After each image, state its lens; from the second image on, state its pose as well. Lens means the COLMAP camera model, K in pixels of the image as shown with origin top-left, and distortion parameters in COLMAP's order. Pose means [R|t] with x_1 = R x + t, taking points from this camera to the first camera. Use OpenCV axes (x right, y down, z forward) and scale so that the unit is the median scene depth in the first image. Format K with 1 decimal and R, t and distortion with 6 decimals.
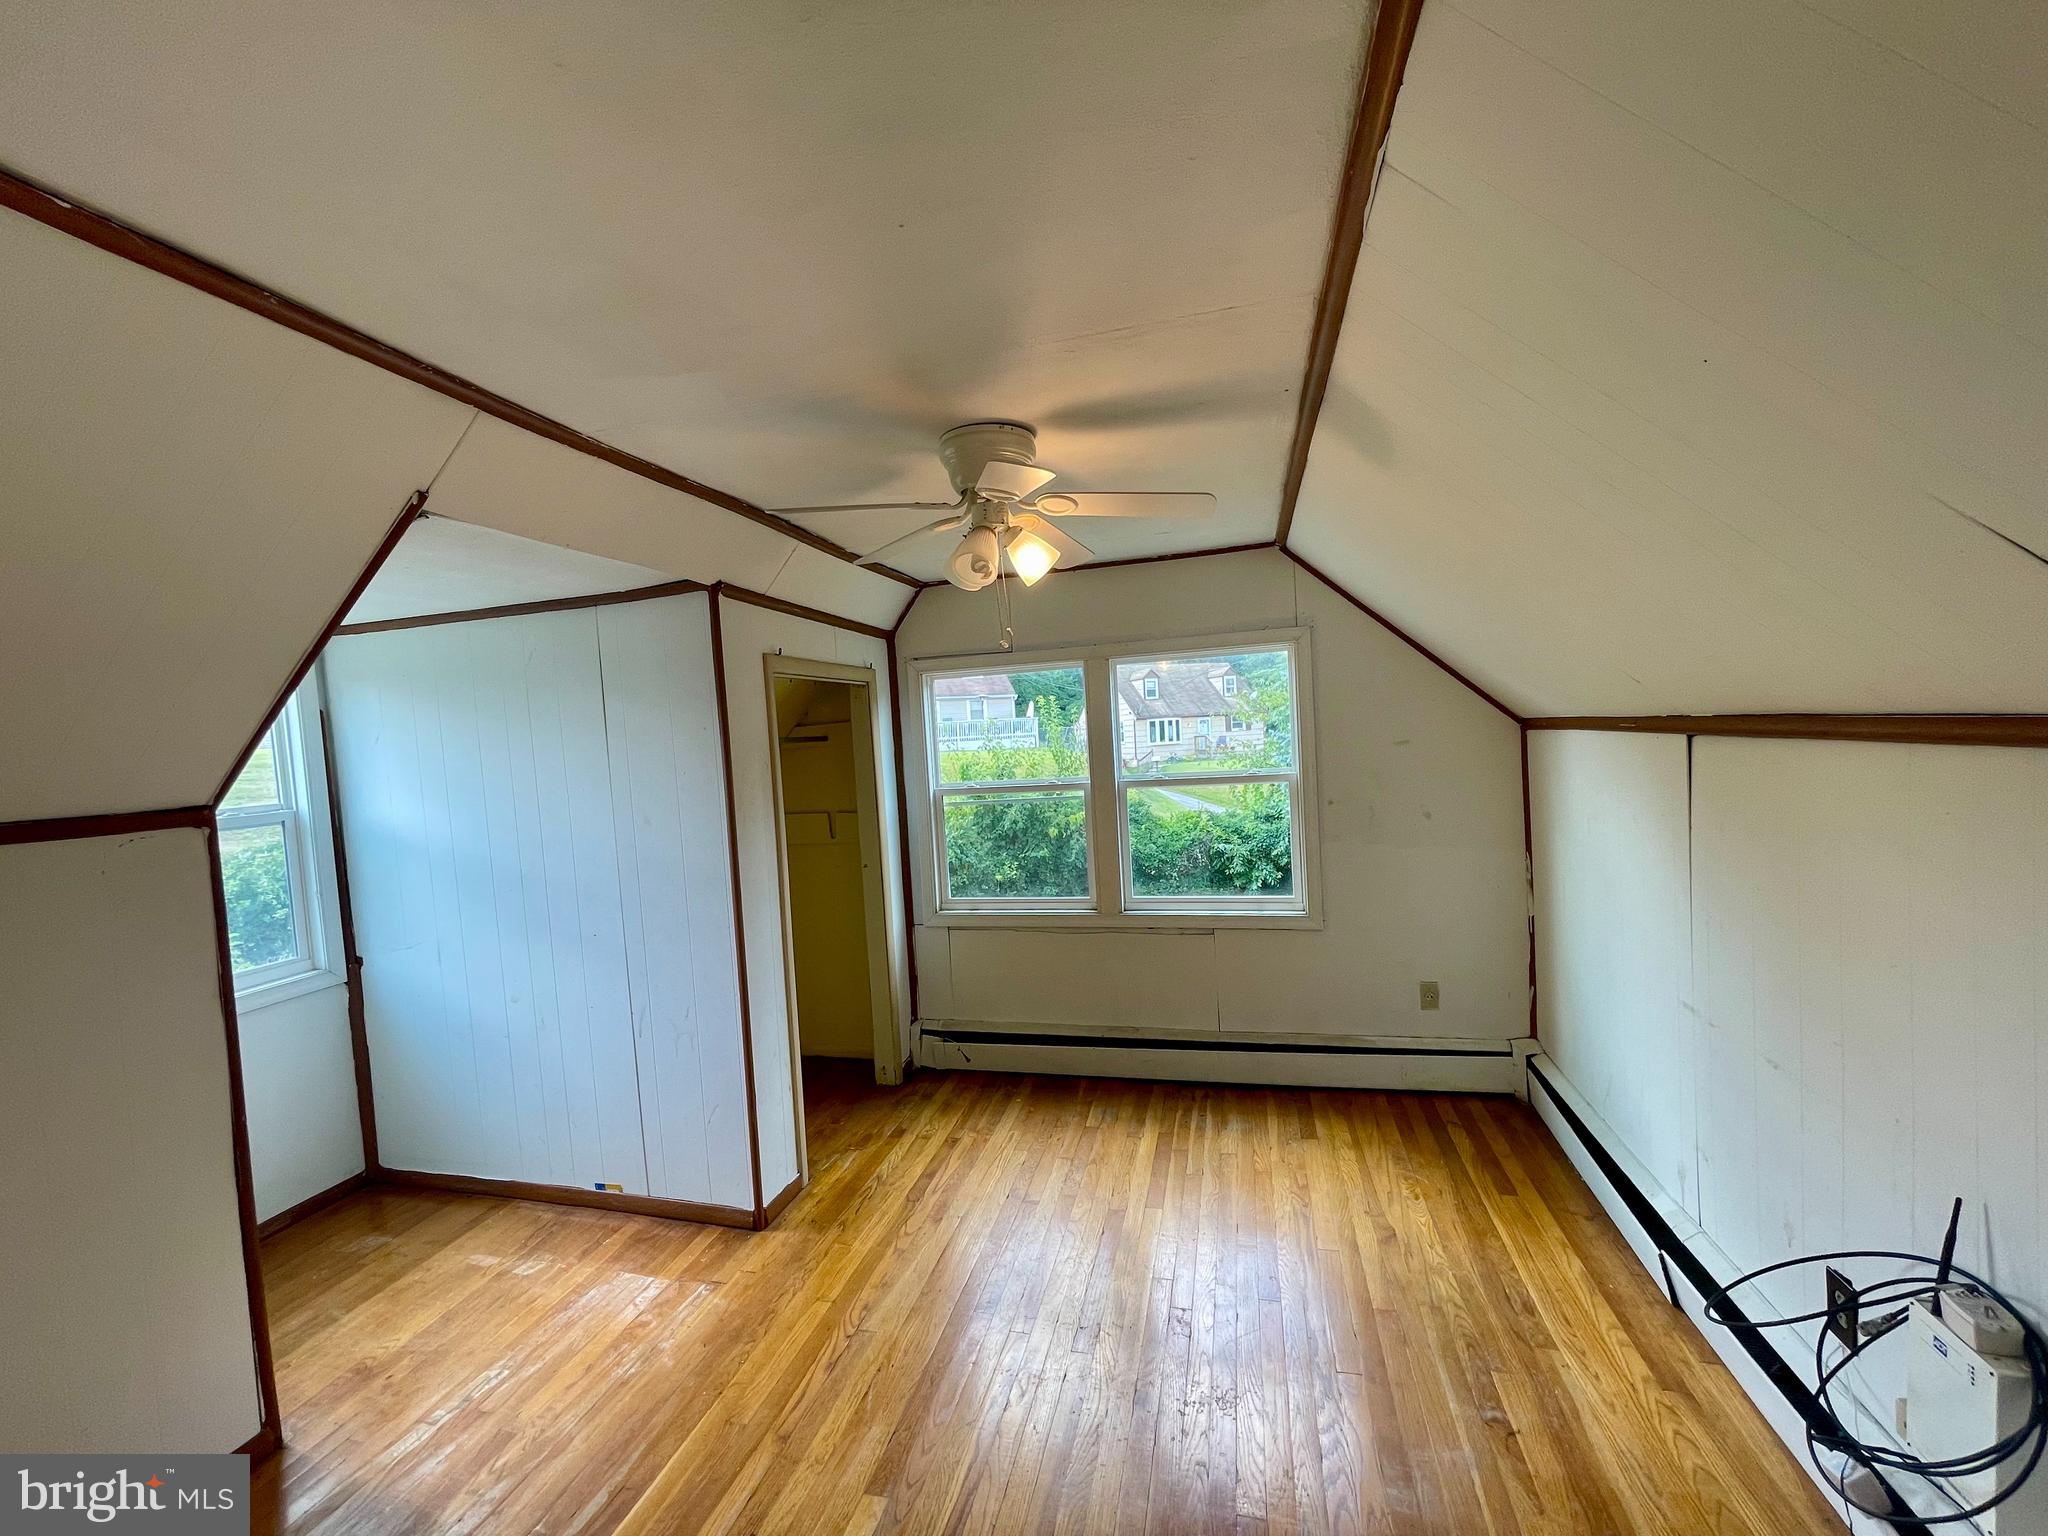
lens RADIAL K [[825.8, 0, 1018.3], [0, 825.8, 771.6], [0, 0, 1]] dist [0.001633, 0.000158]
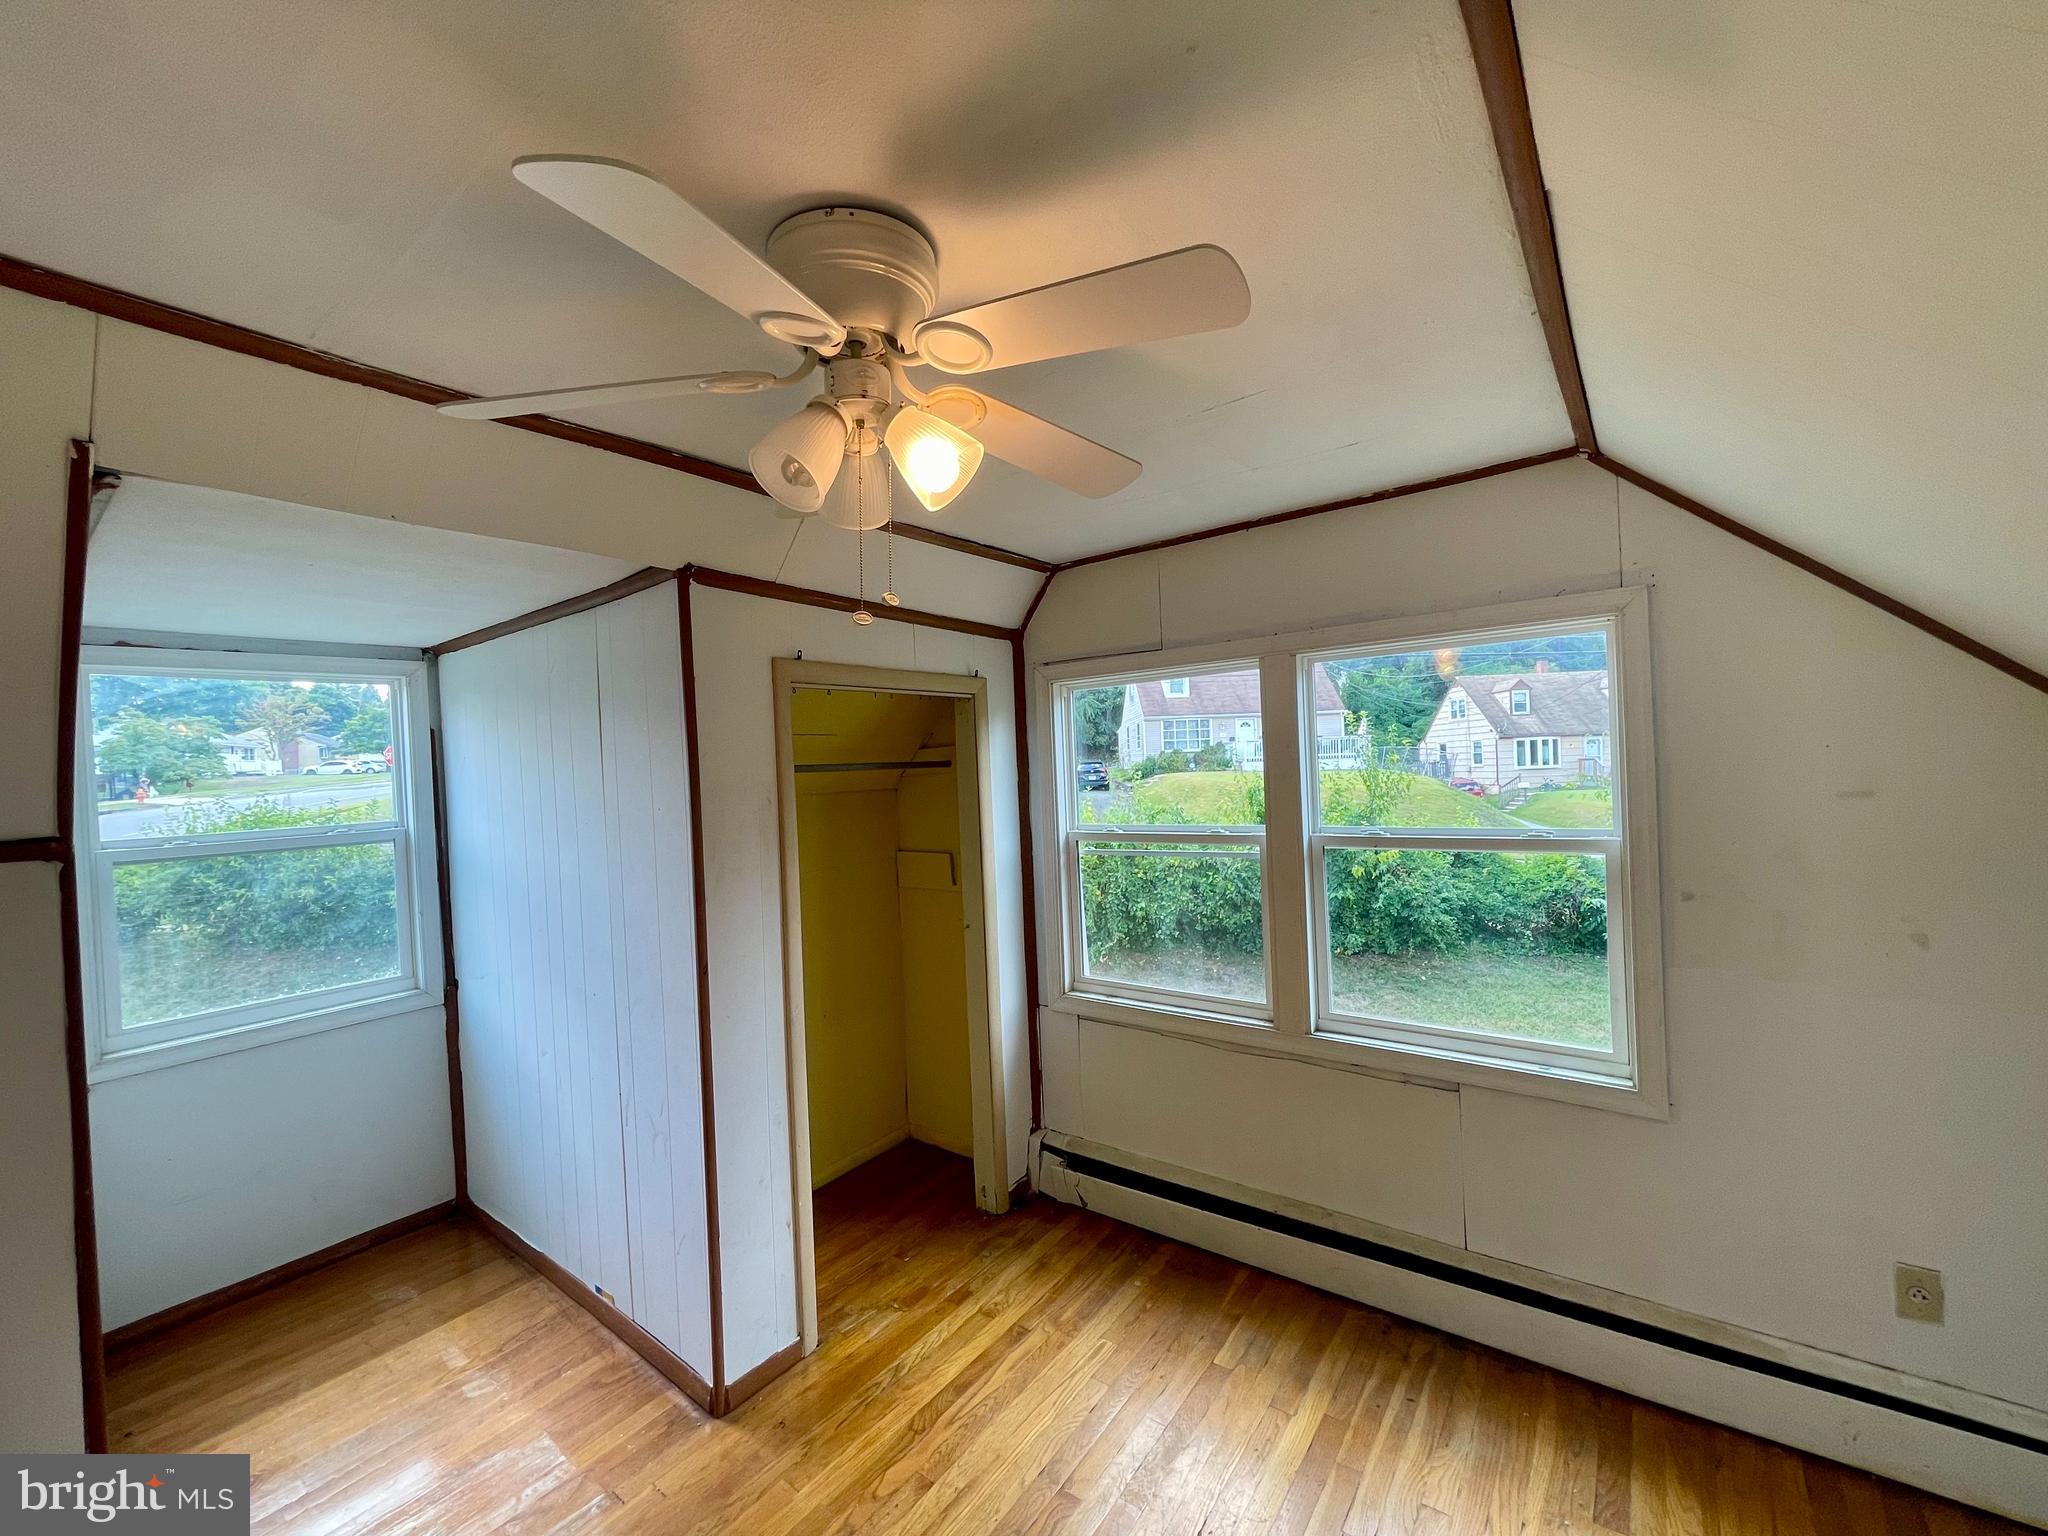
lens RADIAL K [[825.8, 0, 1021.2], [0, 825.8, 773.1], [0, 0, 1]] dist [0.001633, 0.000158]
pose [[0.923819, 0.023182, -0.382128, 0.171858], [-0.030128, 0.999472, -0.012203, -0.026361], [0.381643, 0.022786, 0.924029, 0.306110]]
